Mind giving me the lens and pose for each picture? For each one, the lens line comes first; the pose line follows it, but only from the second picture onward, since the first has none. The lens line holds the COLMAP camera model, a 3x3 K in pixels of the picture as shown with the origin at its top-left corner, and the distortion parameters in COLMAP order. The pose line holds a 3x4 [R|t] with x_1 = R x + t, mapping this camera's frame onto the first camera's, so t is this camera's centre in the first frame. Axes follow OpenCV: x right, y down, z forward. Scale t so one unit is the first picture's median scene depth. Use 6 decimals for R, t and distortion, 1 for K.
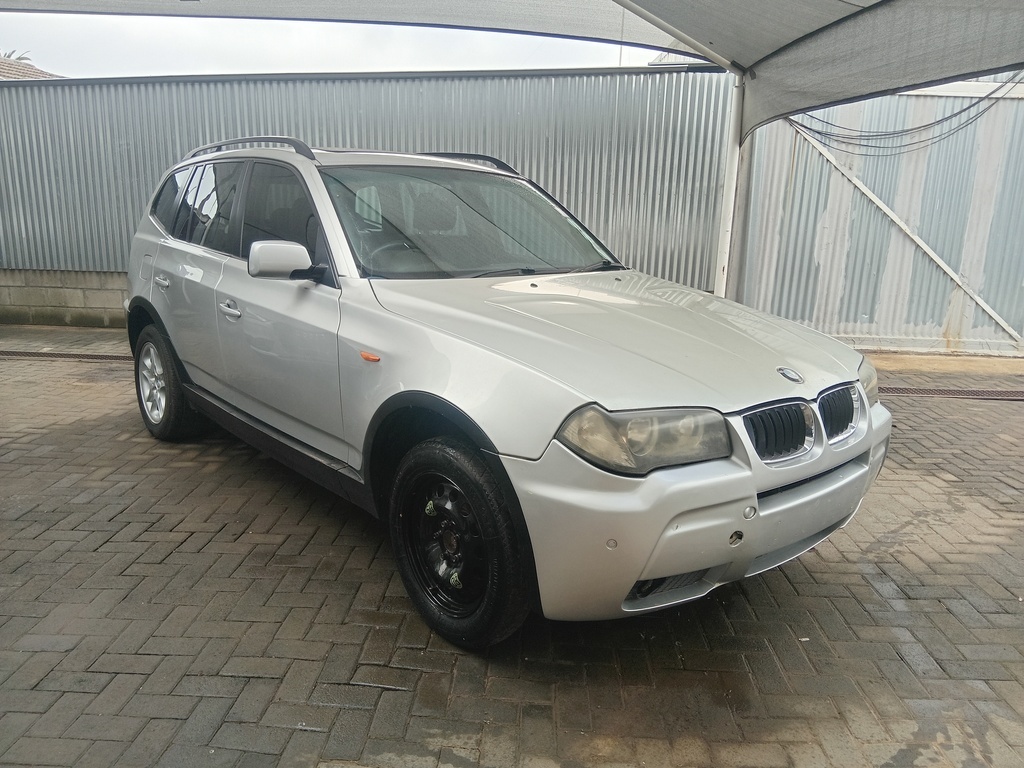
lens RADIAL K [[776.2, 0, 518.8], [0, 776.2, 395.7], [0, 0, 1]] dist [0.095175, -0.157576]
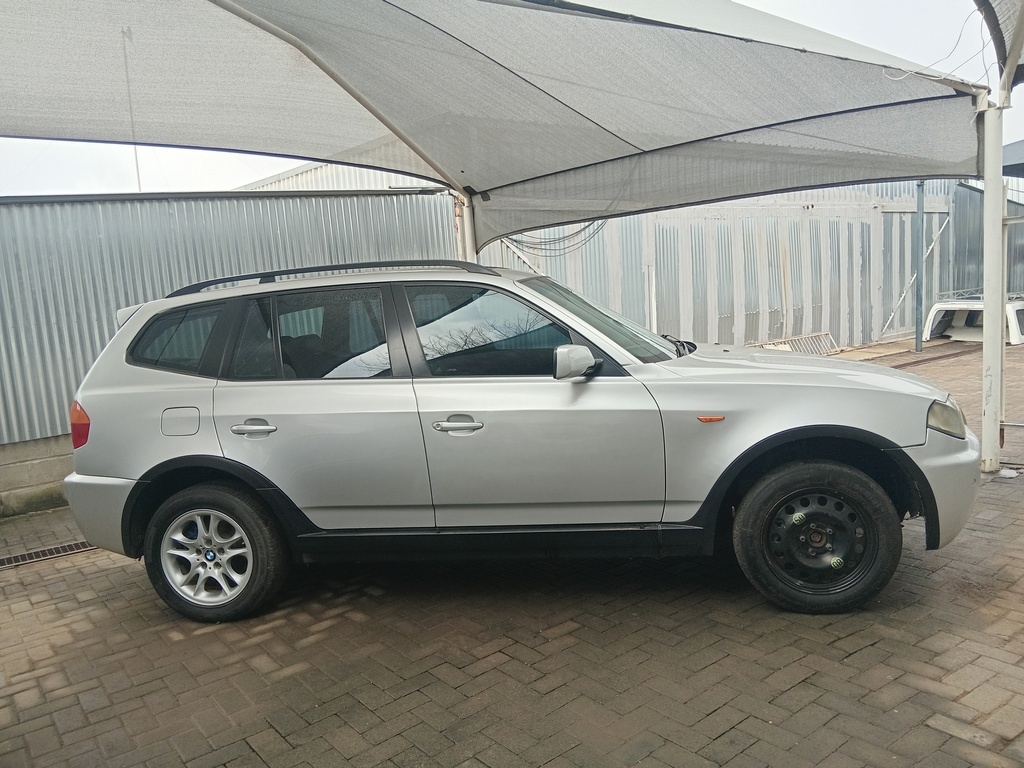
lens RADIAL K [[776.2, 0, 518.8], [0, 776.2, 395.7], [0, 0, 1]] dist [0.095175, -0.157576]
pose [[0.758005, -0.166455, 0.630651, -0.737596], [0.248175, 0.967767, -0.042857, -0.066379], [-0.603190, 0.188998, 0.774882, 0.131217]]
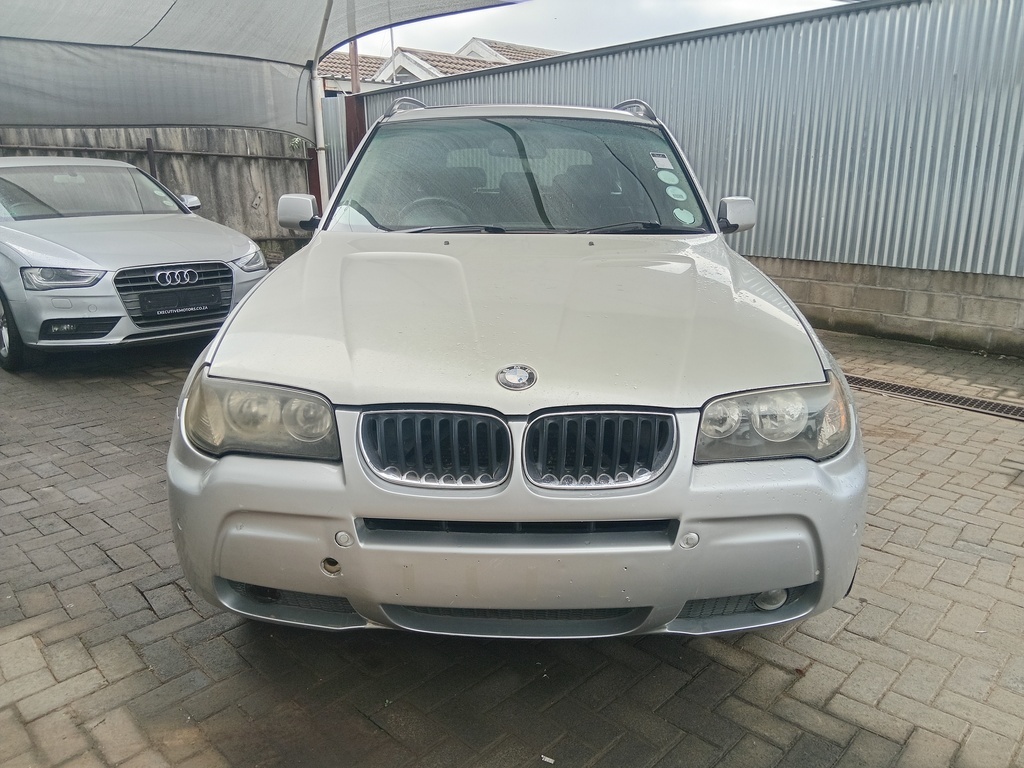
lens RADIAL K [[776.2, 0, 518.8], [0, 776.2, 395.7], [0, 0, 1]] dist [0.095175, -0.157576]
pose [[0.746891, 0.164279, -0.644334, 0.447669], [-0.146424, 0.985849, 0.081621, -0.037716], [0.648624, 0.033384, 0.760376, 0.265769]]
